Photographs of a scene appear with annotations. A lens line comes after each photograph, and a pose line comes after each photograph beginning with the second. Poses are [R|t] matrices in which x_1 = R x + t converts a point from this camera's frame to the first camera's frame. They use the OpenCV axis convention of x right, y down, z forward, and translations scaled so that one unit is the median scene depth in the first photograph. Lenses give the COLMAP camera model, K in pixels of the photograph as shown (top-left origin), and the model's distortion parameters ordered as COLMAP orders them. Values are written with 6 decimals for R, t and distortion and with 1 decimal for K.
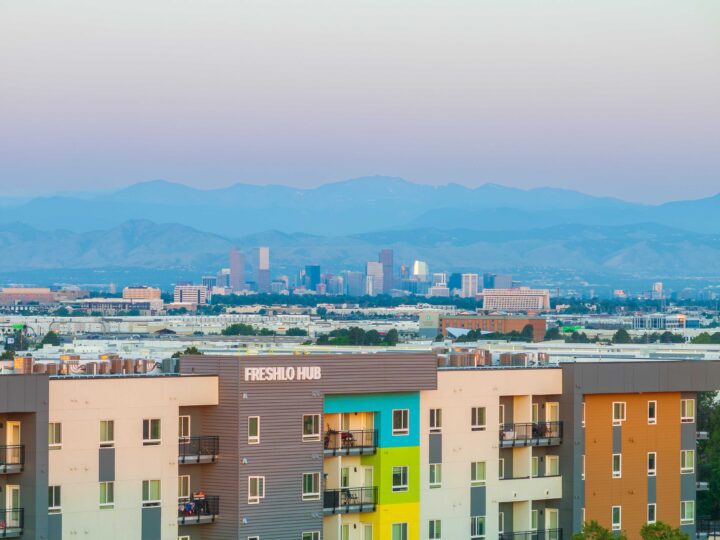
lens RADIAL K [[3853.9, 0, 360.0], [0, 3853.9, 270.0], [0, 0, 1]] dist [0.092154, 1.193403]
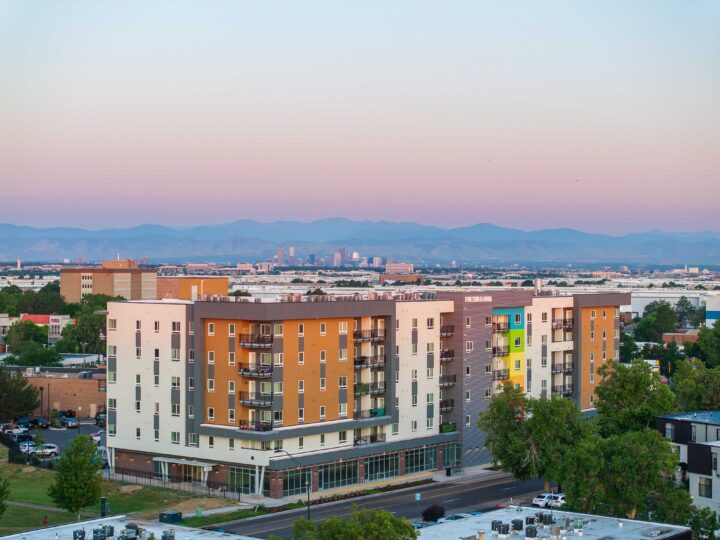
lens RADIAL K [[1588.2, 0, 360.0], [0, 1588.2, 270.0], [0, 0, 1]] dist [-0.205197, 2.895711]
pose [[0.999628, -0.002900, 0.027113, -0.110483], [0.002662, 0.999957, 0.008831, -0.000607], [-0.027138, -0.008755, 0.999593, 0.000297]]
